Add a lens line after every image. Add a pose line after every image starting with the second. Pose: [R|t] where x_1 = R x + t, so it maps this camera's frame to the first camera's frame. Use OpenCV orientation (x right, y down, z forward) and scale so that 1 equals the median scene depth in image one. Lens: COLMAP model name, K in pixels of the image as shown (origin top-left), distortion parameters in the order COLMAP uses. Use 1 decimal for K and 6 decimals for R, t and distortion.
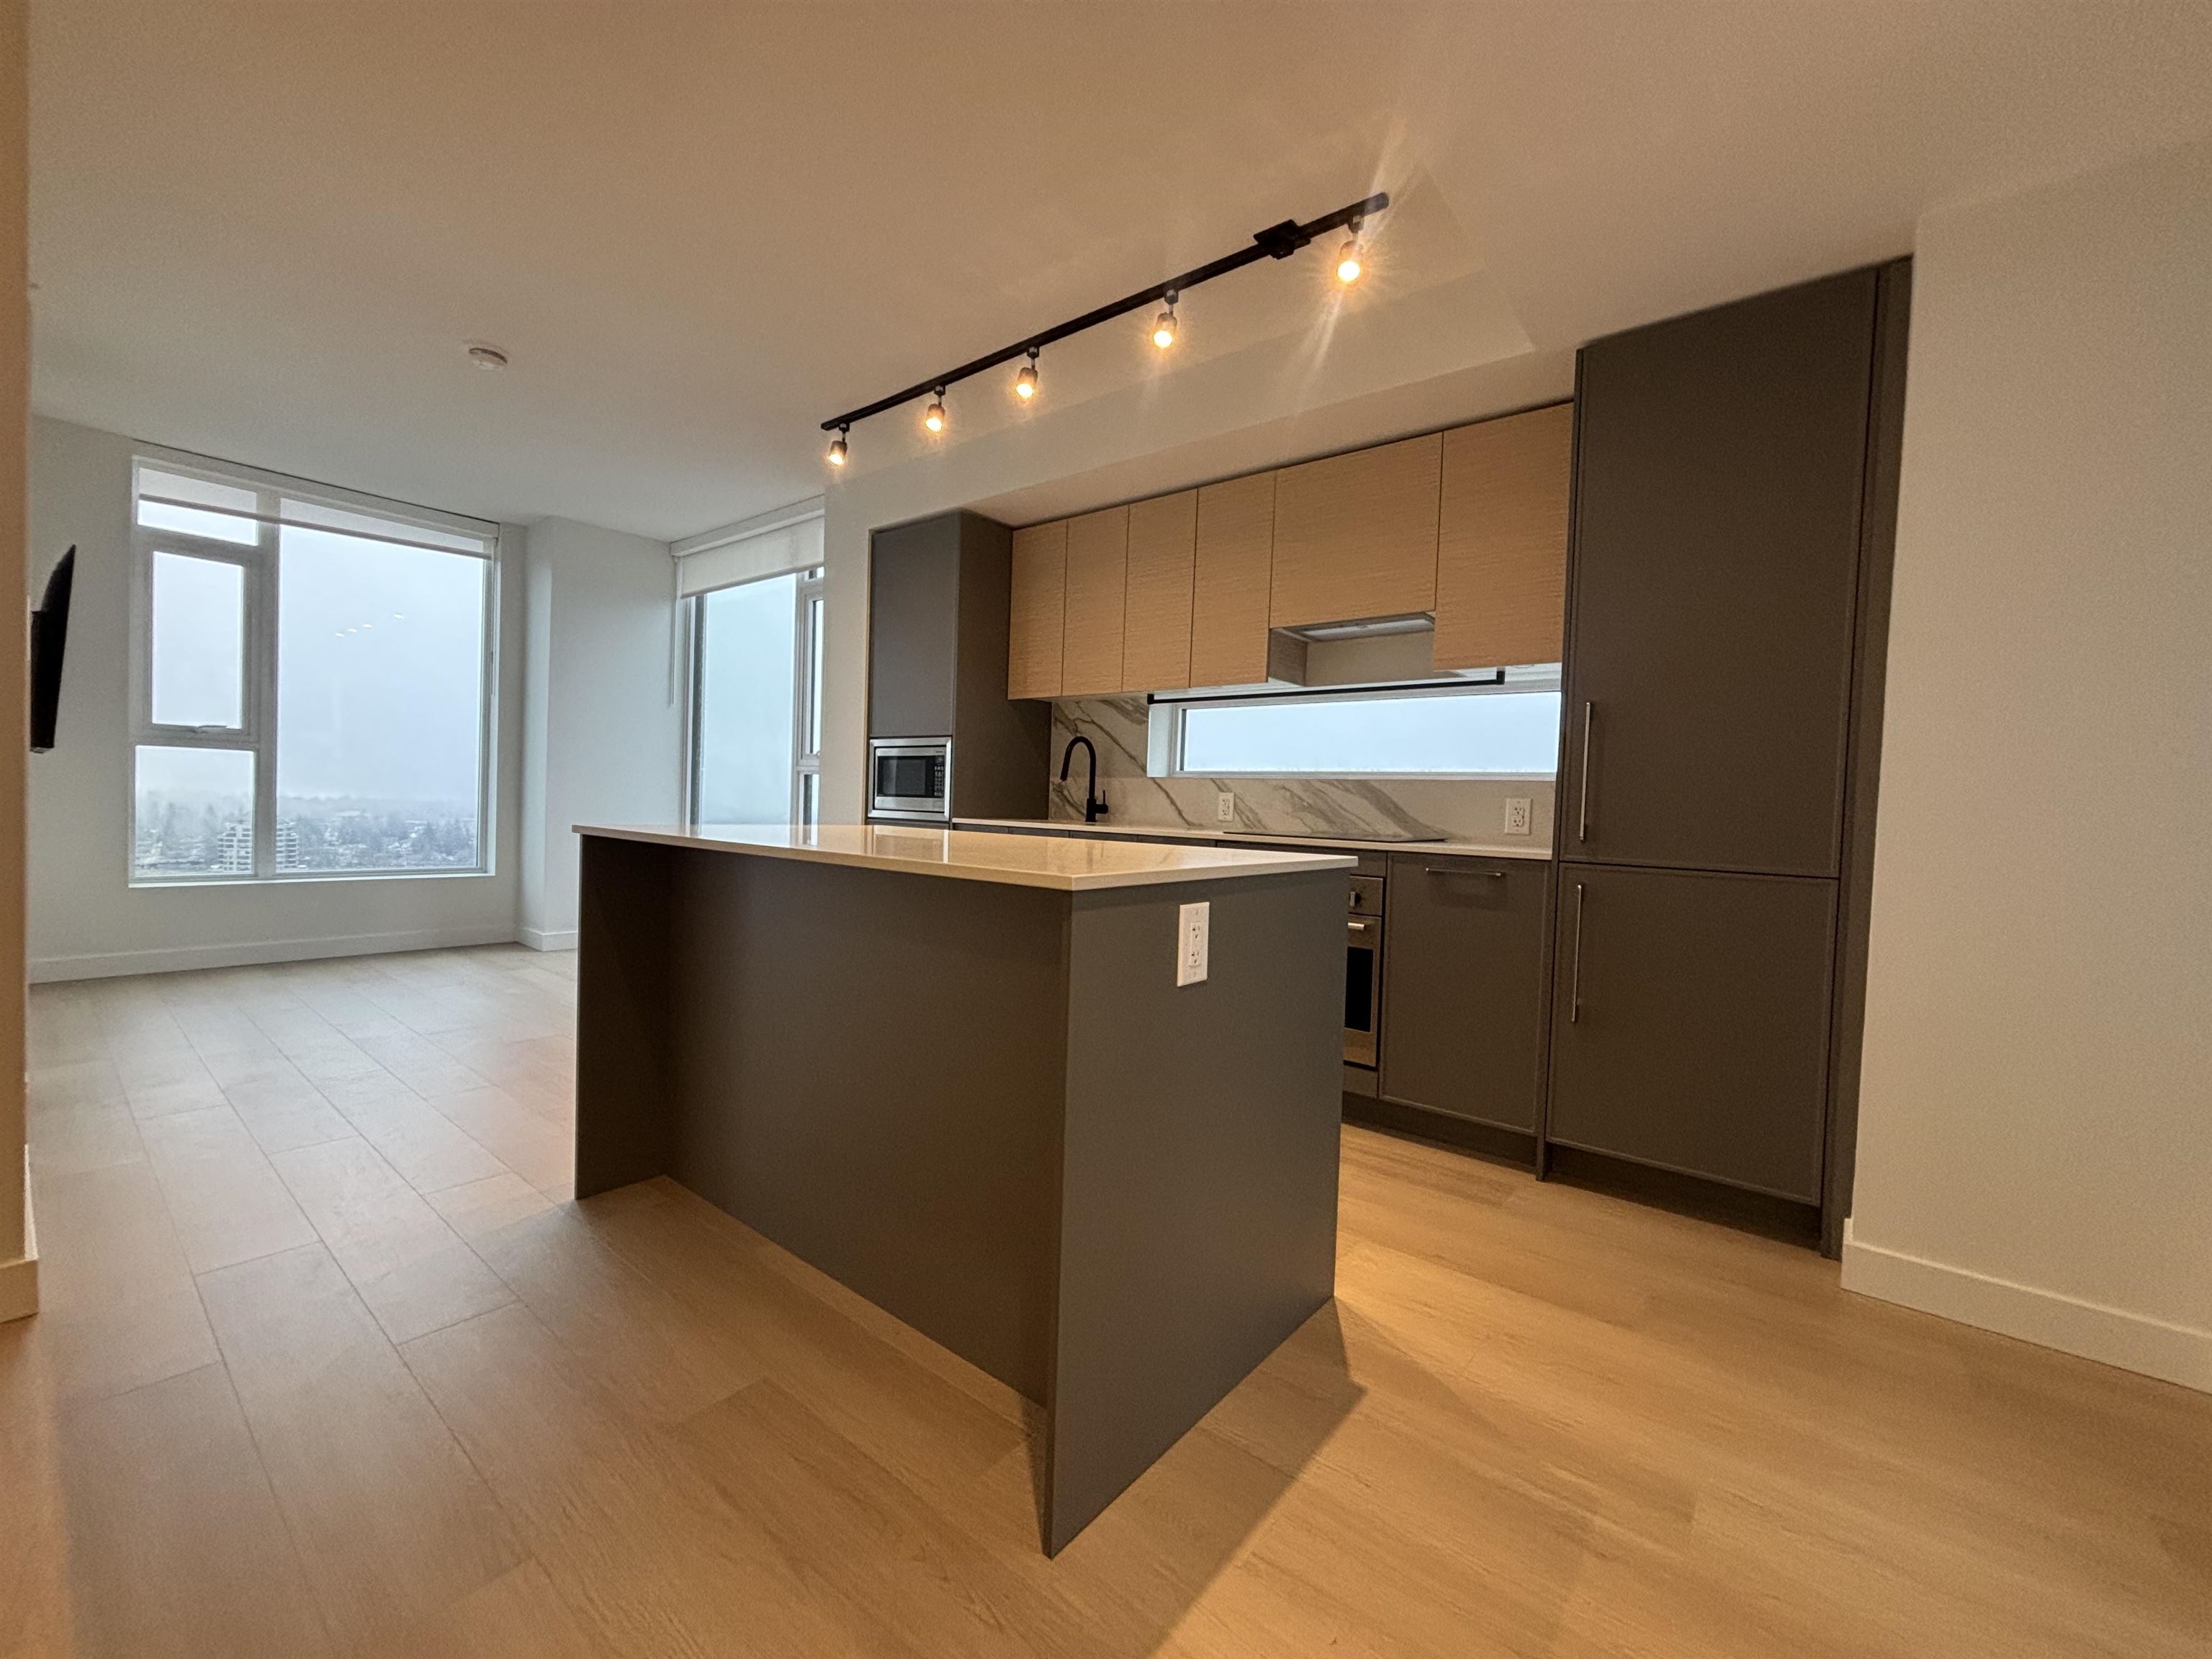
lens RADIAL K [[896.2, 0, 1106.0], [0, 896.2, 829.5], [0, 0, 1]] dist [-0.001196, -0.000033]
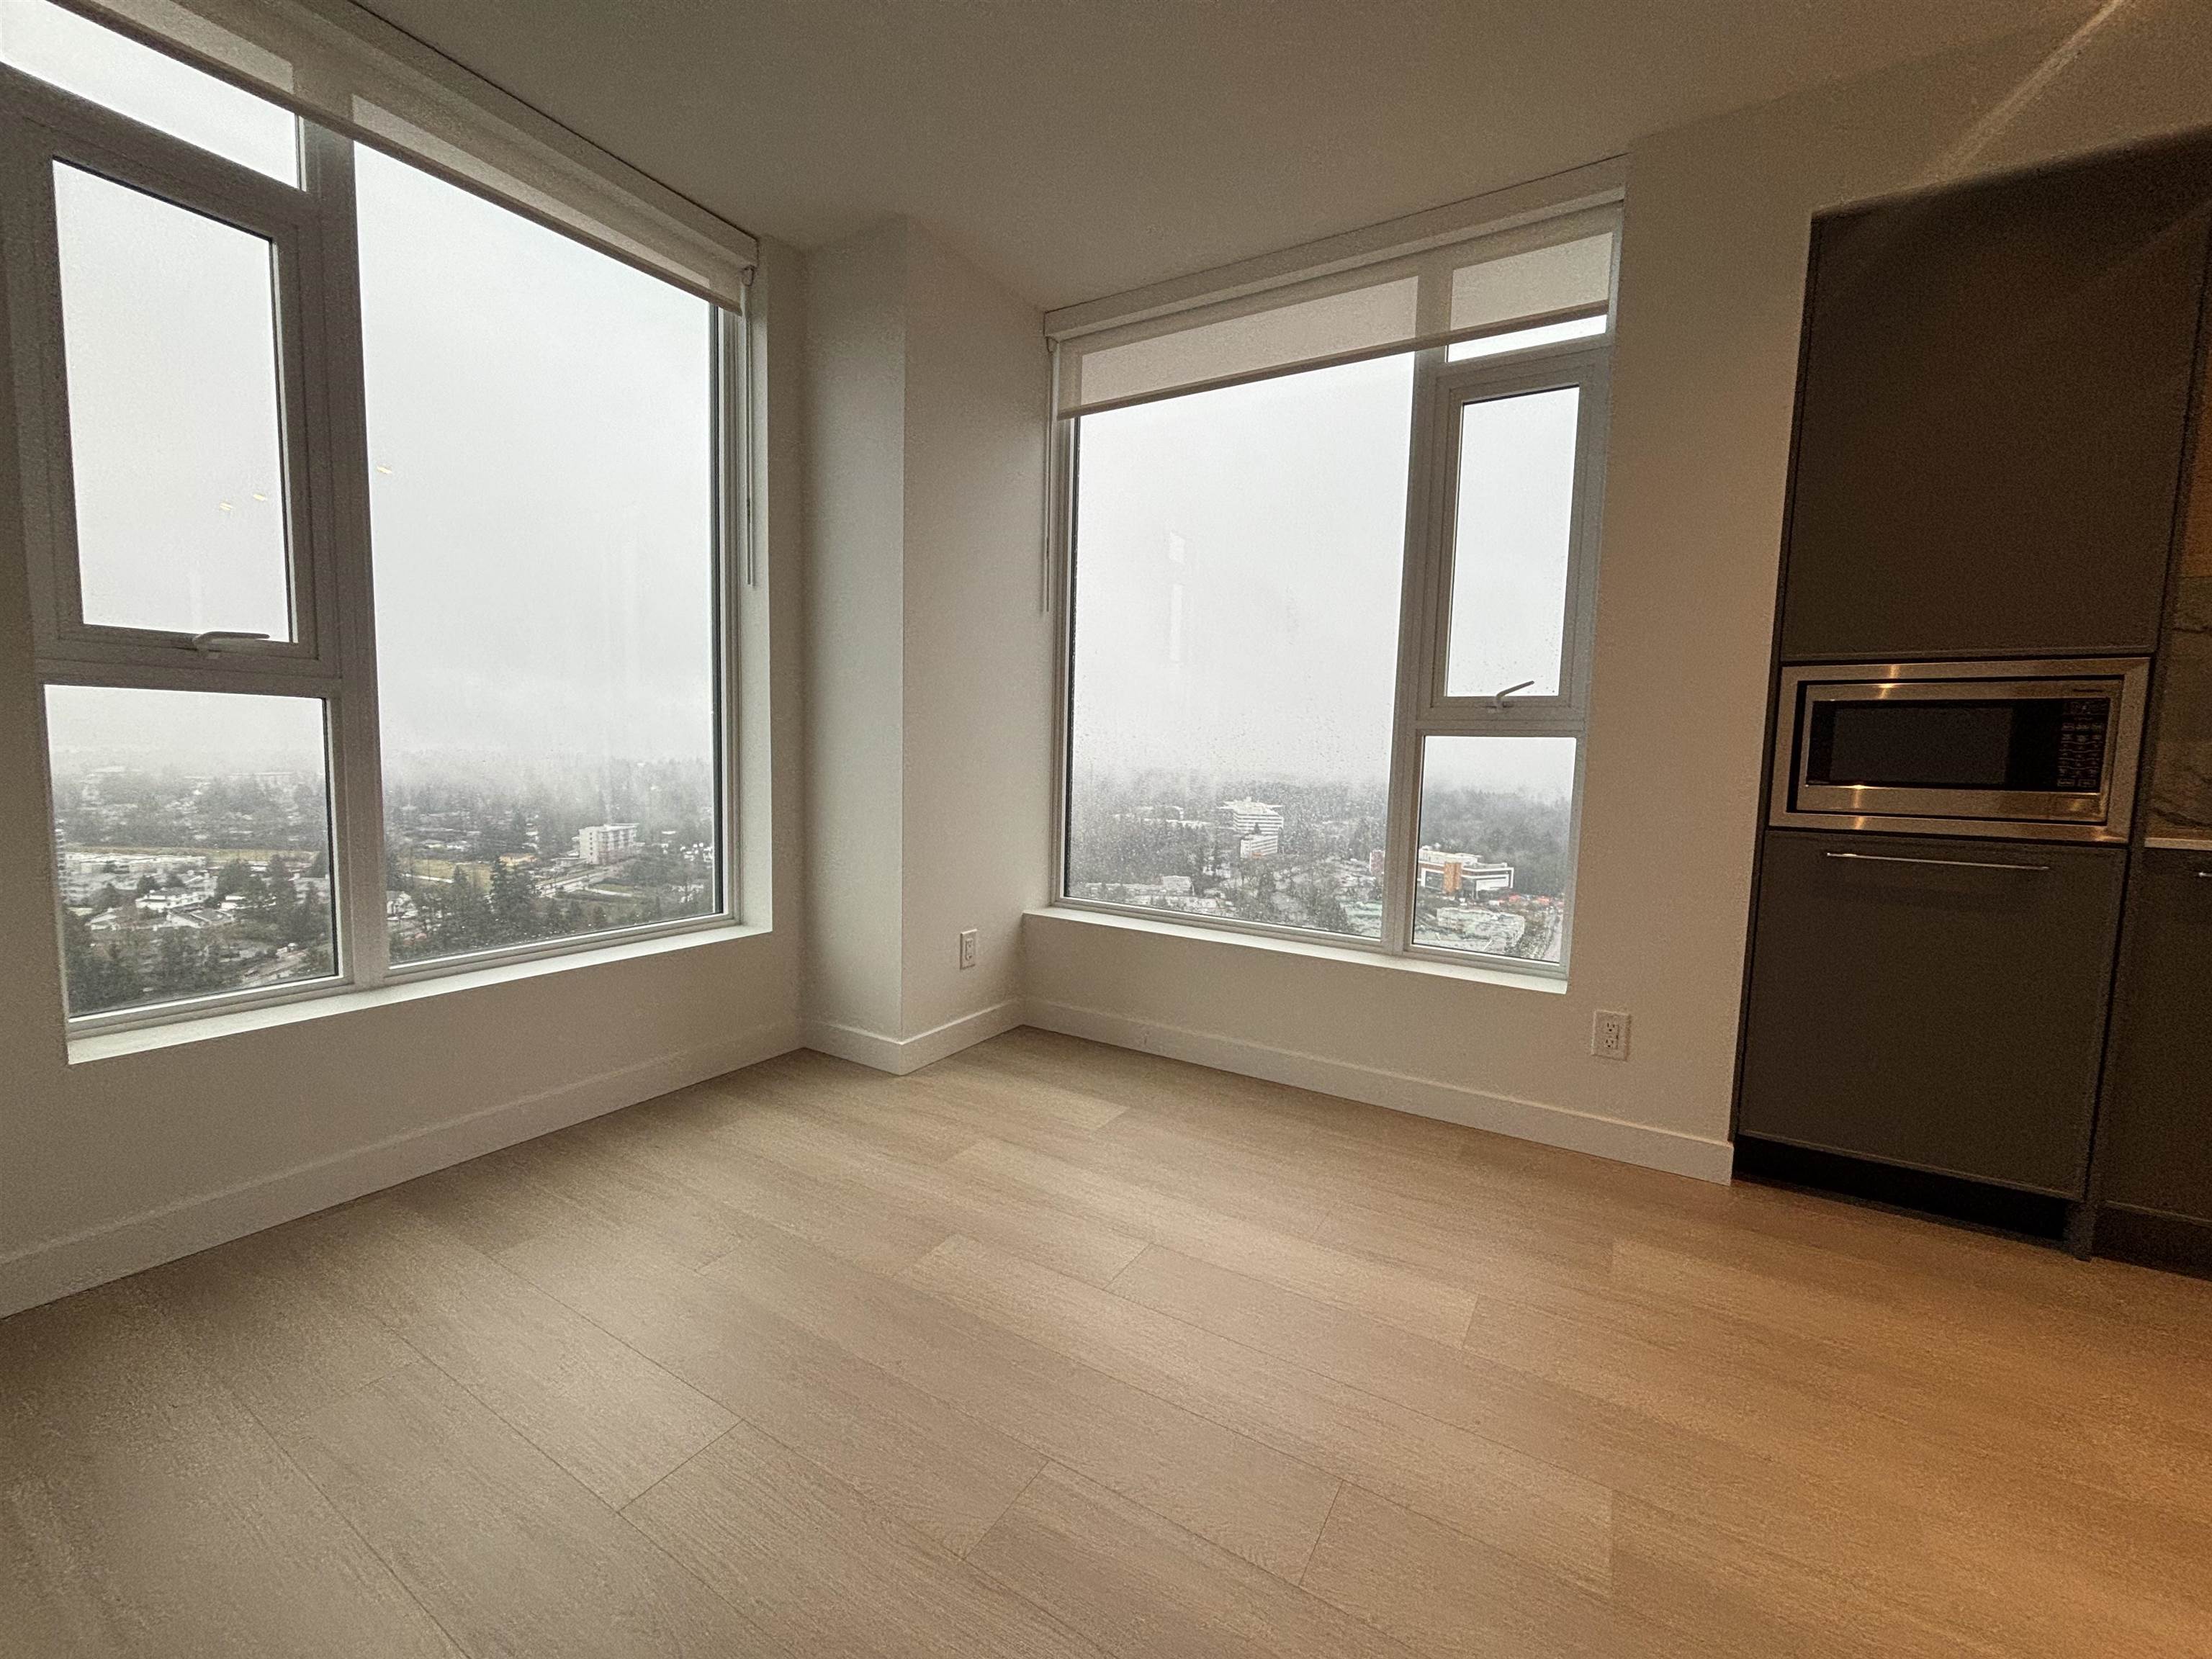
lens RADIAL K [[896.2, 0, 1106.0], [0, 896.2, 829.5], [0, 0, 1]] dist [-0.001196, -0.000033]
pose [[0.990836, -0.022839, 0.133128, -0.641400], [0.014520, 0.997900, 0.063127, -0.045359], [-0.134290, -0.060615, 0.989086, 0.522600]]
